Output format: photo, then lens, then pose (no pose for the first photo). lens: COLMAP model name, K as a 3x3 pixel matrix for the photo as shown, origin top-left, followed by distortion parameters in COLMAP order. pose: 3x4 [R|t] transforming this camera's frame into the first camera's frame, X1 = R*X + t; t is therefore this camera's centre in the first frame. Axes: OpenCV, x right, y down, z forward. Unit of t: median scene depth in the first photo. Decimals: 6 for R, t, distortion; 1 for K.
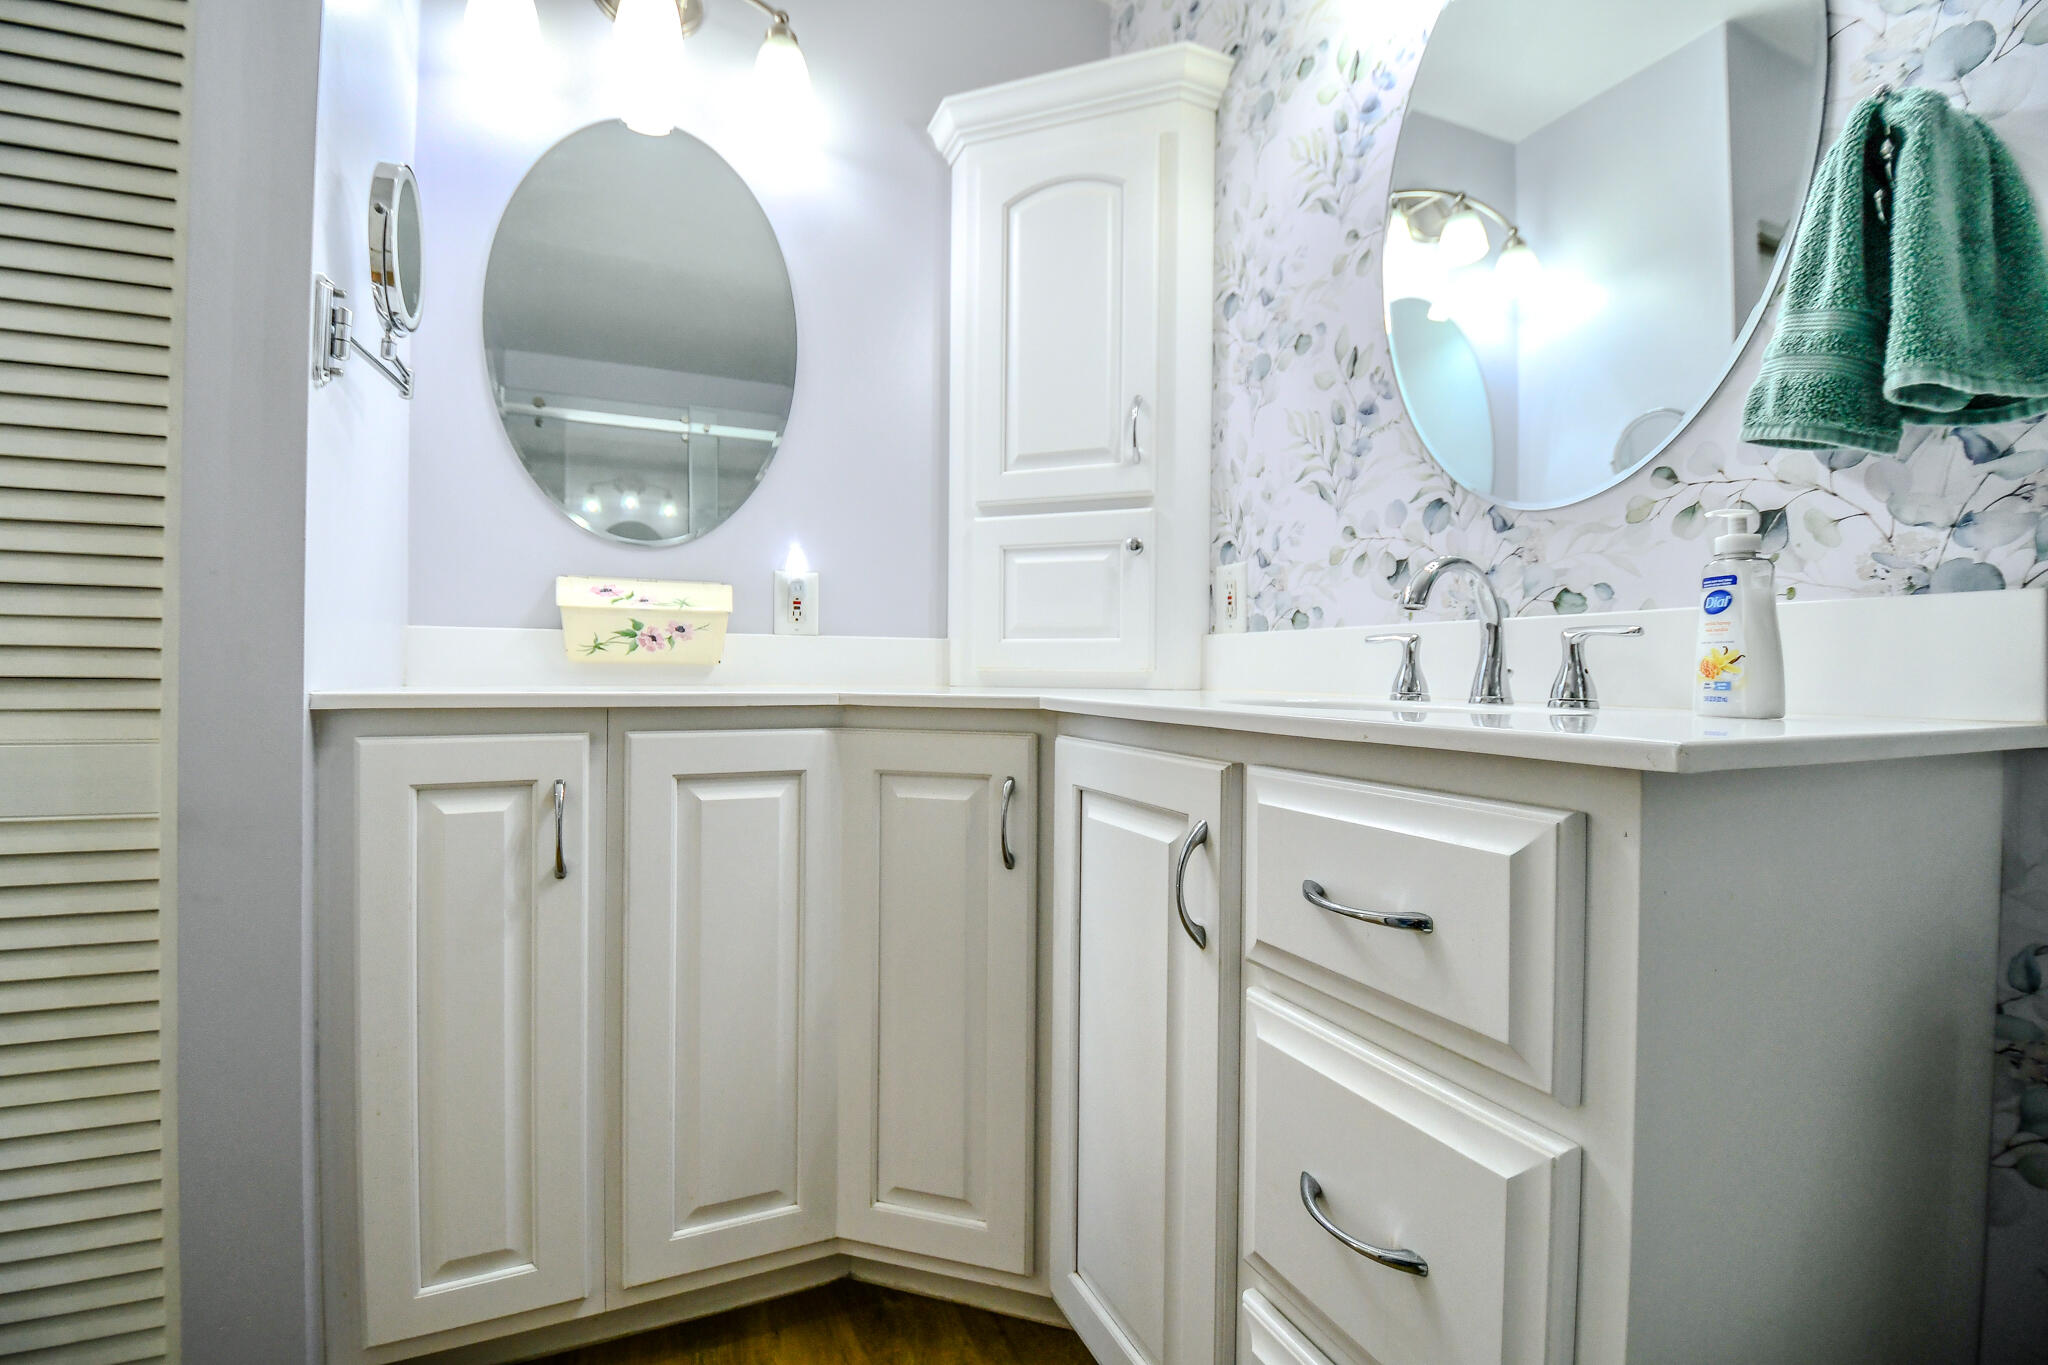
lens RADIAL K [[890.4, 0, 1010.9], [0, 890.4, 676.0], [0, 0, 1]] dist [0.003179, -0.014893]
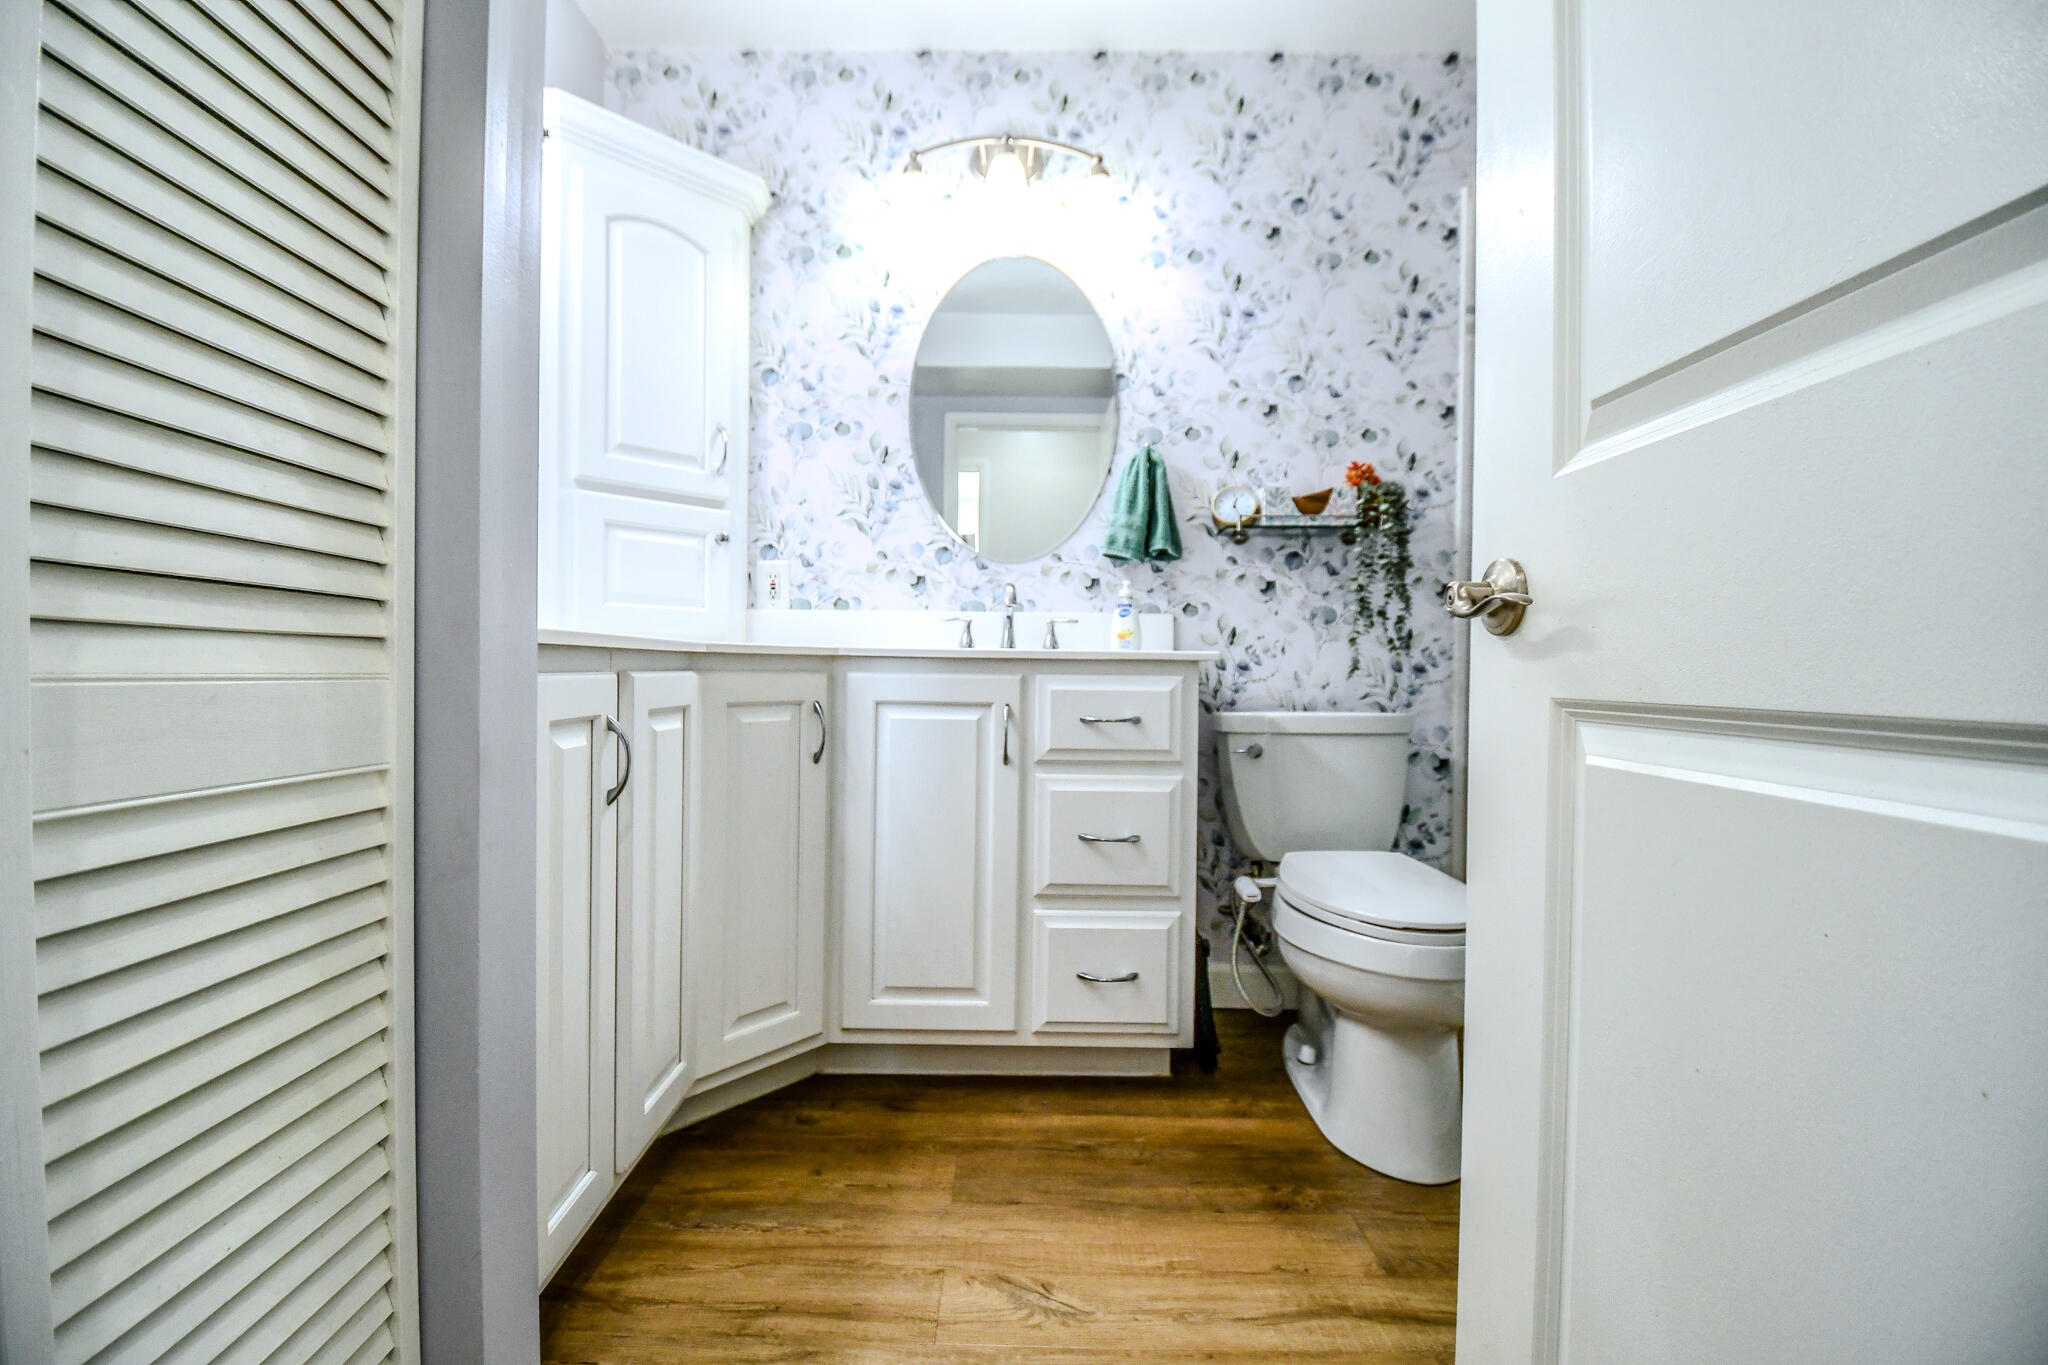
lens RADIAL K [[890.4, 0, 1010.9], [0, 890.4, 676.0], [0, 0, 1]] dist [0.003179, -0.014893]
pose [[0.399517, -0.012334, 0.916643, -0.991100], [-0.003384, 0.999883, 0.014929, 0.039020], [-0.916719, -0.009066, 0.399429, 0.091606]]
